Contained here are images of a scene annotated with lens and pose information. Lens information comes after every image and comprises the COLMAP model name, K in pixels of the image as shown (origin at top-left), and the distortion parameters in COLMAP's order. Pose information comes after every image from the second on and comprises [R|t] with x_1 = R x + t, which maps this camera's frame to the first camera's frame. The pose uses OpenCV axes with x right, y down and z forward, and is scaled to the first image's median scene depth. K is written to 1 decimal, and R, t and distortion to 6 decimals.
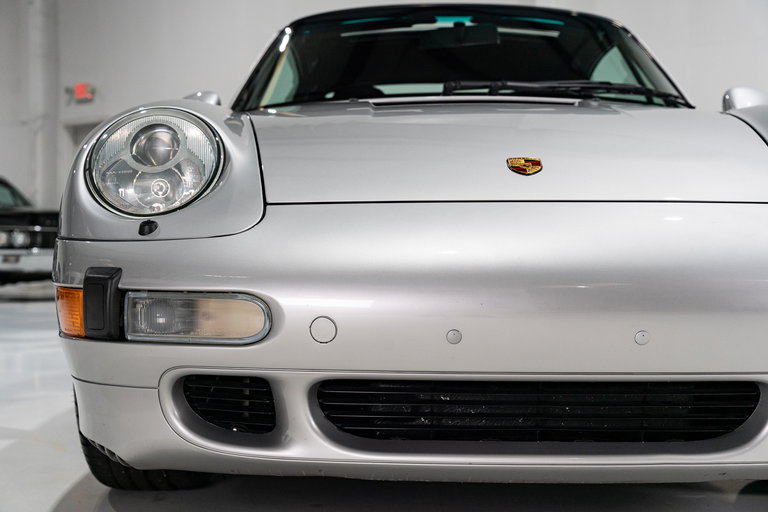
lens RADIAL K [[1089.8, 0, 376.6], [0, 1089.8, 259.6], [0, 0, 1]] dist [0.022284, 0.000000]
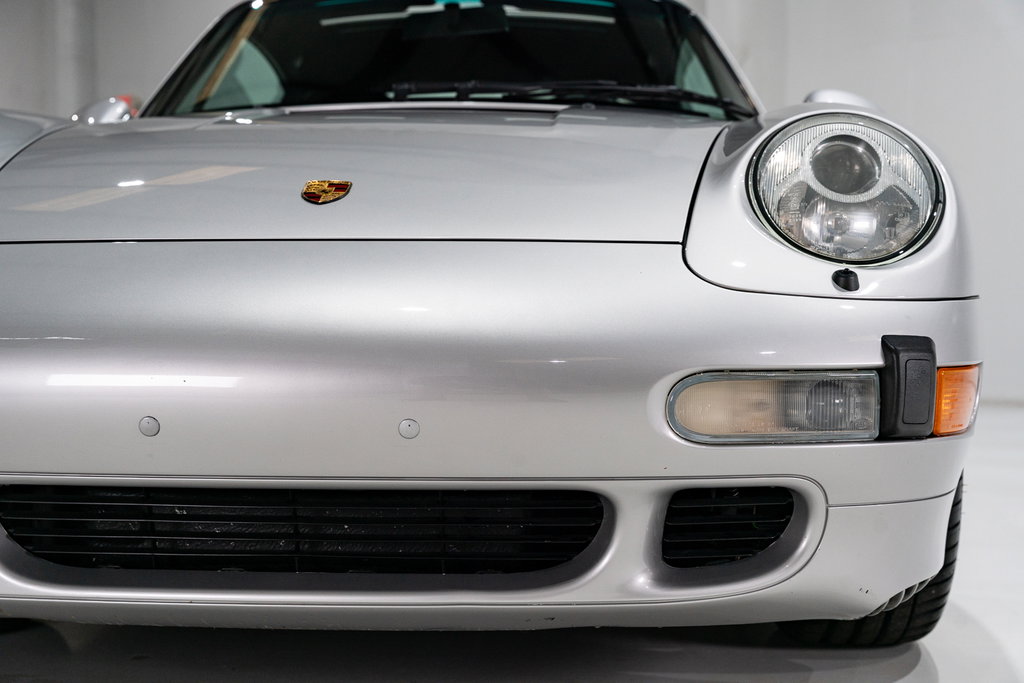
lens RADIAL K [[1453.1, 0, 514.7], [0, 1453.1, 340.1], [0, 0, 1]] dist [0.022284, 0.000000]
pose [[0.999118, 0.001753, -0.041942, 0.300209], [-0.001498, 0.999980, 0.006098, 0.006423], [0.041952, -0.006029, 0.999101, 0.040934]]
